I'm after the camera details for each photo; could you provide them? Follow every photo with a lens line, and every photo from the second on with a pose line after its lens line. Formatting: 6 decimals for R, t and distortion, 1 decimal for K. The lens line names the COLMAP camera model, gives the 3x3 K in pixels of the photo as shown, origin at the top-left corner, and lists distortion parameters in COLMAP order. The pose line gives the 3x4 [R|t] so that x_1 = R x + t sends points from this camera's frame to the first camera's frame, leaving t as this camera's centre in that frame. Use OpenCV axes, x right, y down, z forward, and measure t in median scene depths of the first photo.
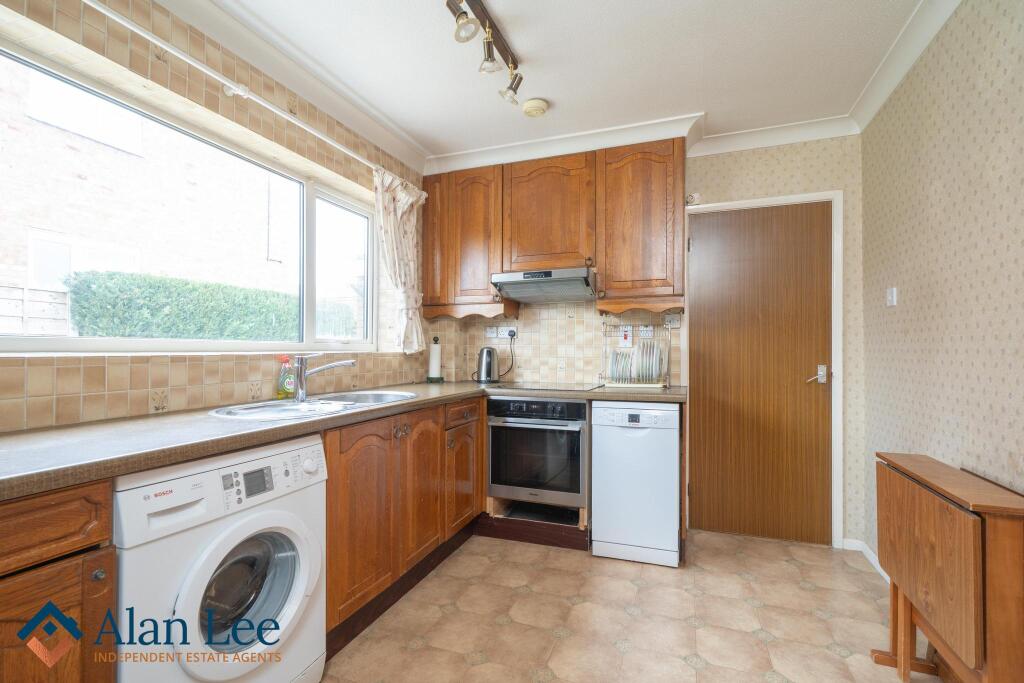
lens RADIAL K [[460.4, 0, 520.4], [0, 460.4, 341.0], [0, 0, 1]] dist [0.000539, 0.000108]
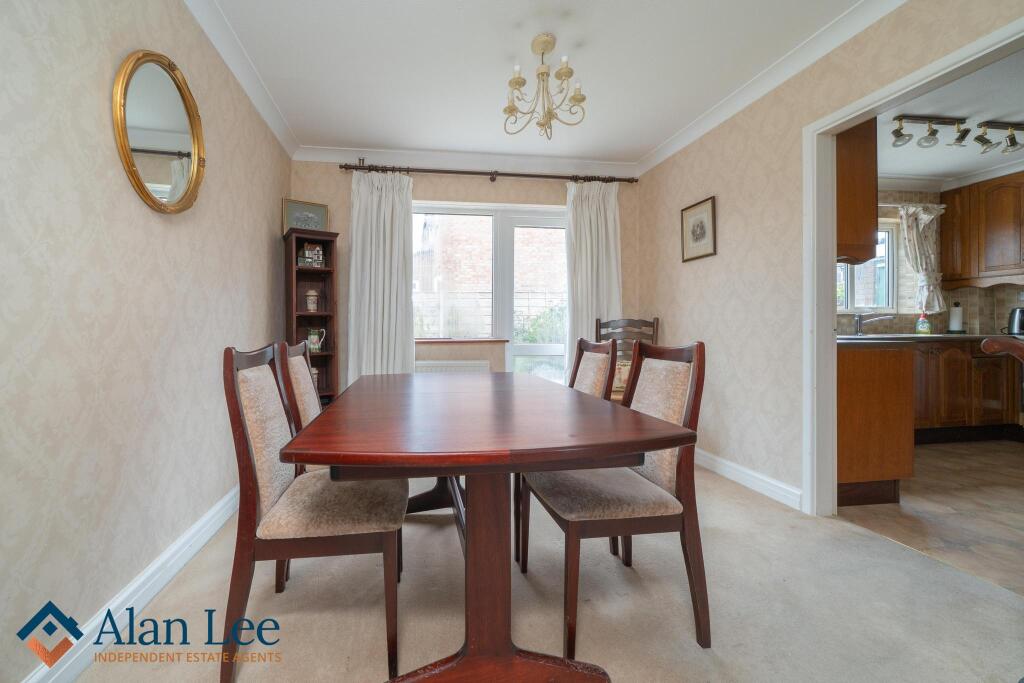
lens RADIAL K [[347.3, 0, 507.9], [0, 347.3, 326.0], [0, 0, 1]] dist [-0.000136, 0.000062]
pose [[0.479485, -0.008046, -0.877513, 0.104550], [0.028996, 0.999557, 0.006679, 0.019931], [0.877071, -0.028647, 0.479506, -0.831727]]
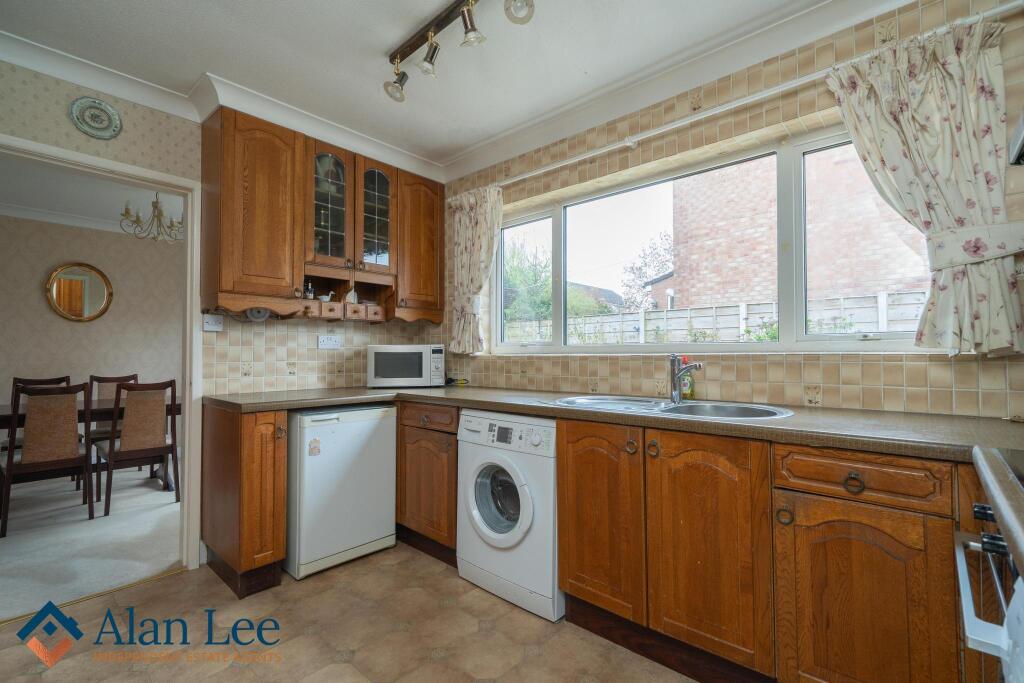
lens RADIAL K [[460.4, 0, 520.4], [0, 460.4, 341.0], [0, 0, 1]] dist [0.000539, 0.000108]
pose [[-0.365649, -0.026094, -0.930387, 0.407466], [0.021585, 0.999100, -0.036505, 0.018927], [0.930502, -0.033430, -0.364757, 0.748141]]
